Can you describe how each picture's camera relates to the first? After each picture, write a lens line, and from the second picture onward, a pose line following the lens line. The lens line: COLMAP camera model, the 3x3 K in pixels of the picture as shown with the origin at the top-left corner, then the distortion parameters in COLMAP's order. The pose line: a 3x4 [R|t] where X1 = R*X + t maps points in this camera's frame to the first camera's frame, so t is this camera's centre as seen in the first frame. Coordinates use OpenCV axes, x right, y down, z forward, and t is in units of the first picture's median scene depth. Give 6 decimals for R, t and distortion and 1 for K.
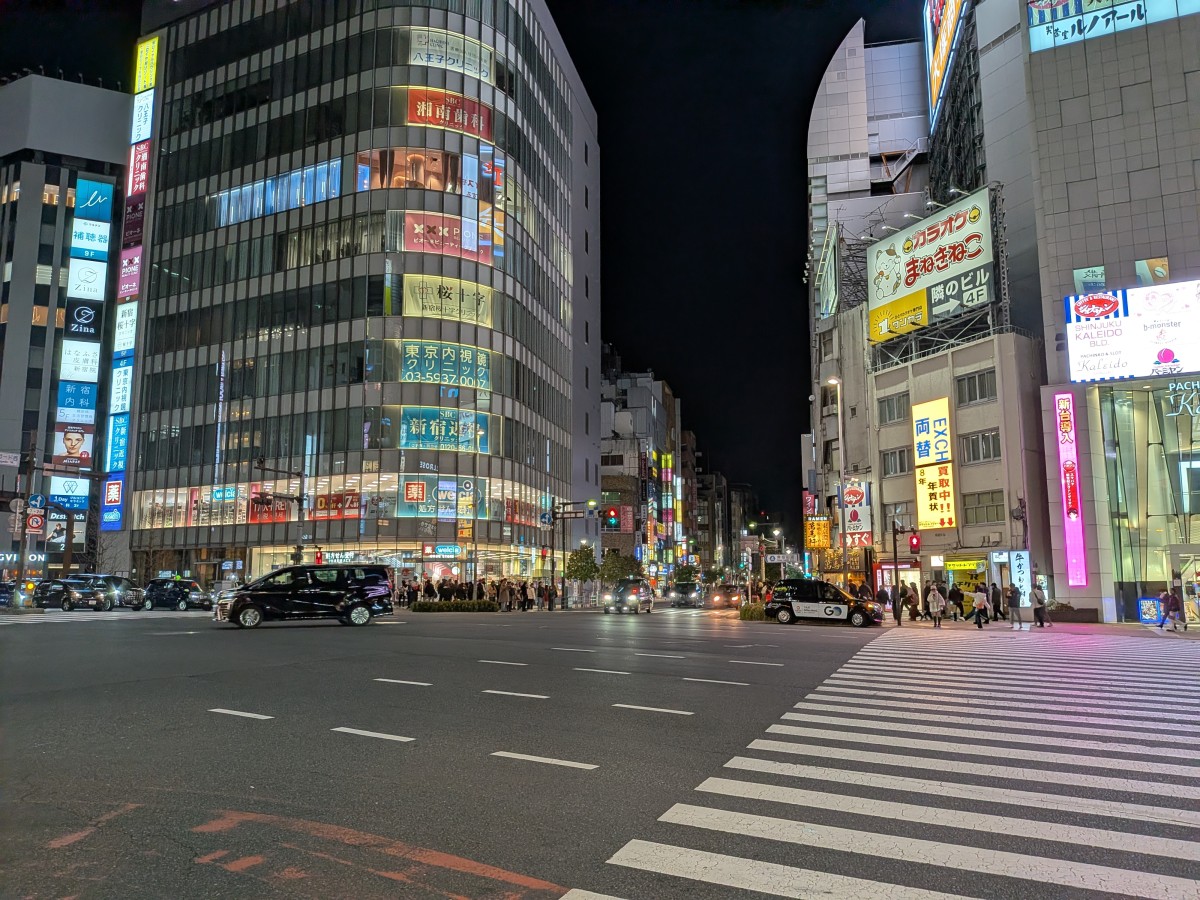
lens RADIAL K [[875.9, 0, 606.4], [0, 875.9, 453.8], [0, 0, 1]] dist [0.002058, -0.009357]
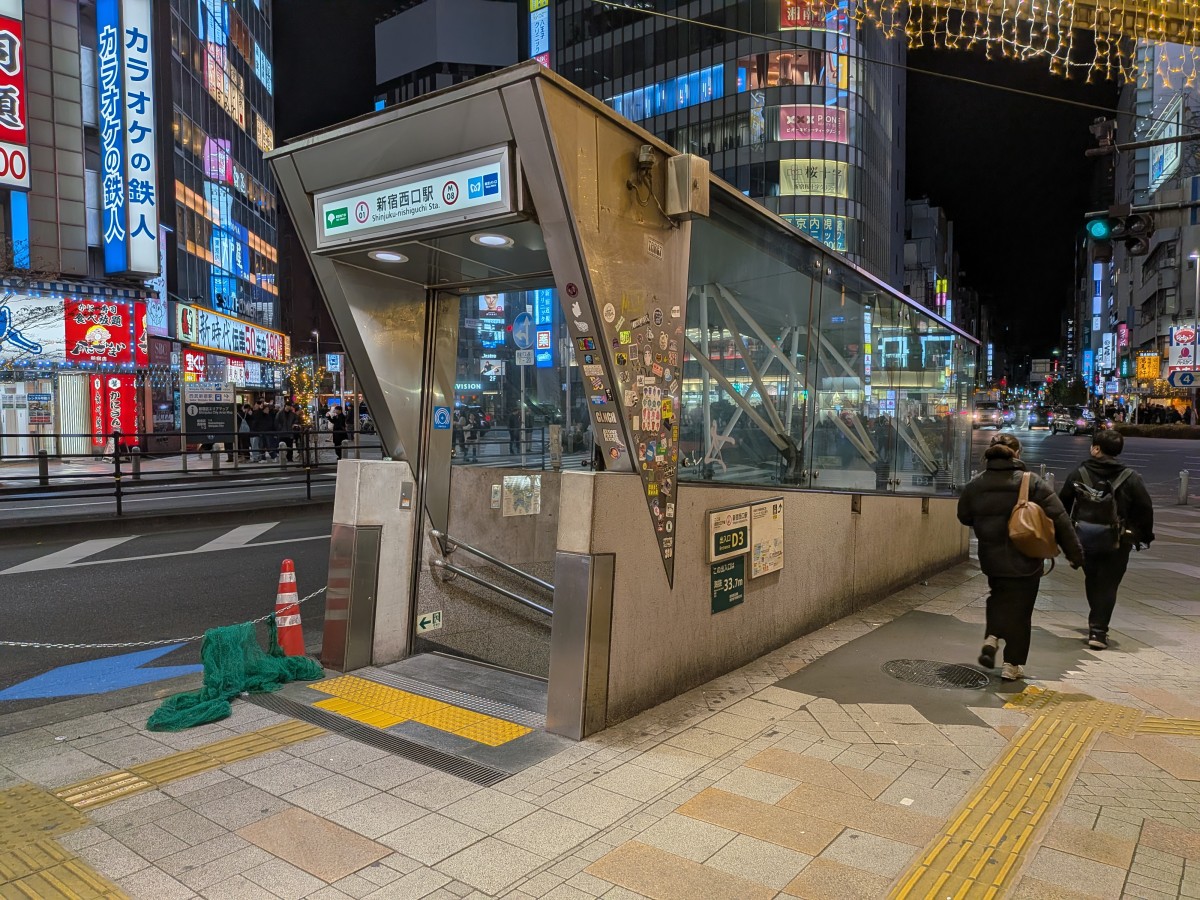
lens RADIAL K [[875.9, 0, 592.8], [0, 875.9, 446.6], [0, 0, 1]] dist [0.002058, -0.009357]
pose [[0.967226, 0.008838, -0.253762, -0.162466], [0.041542, 0.980420, 0.192484, -0.054945], [0.250494, -0.196717, 0.947921, -0.309616]]
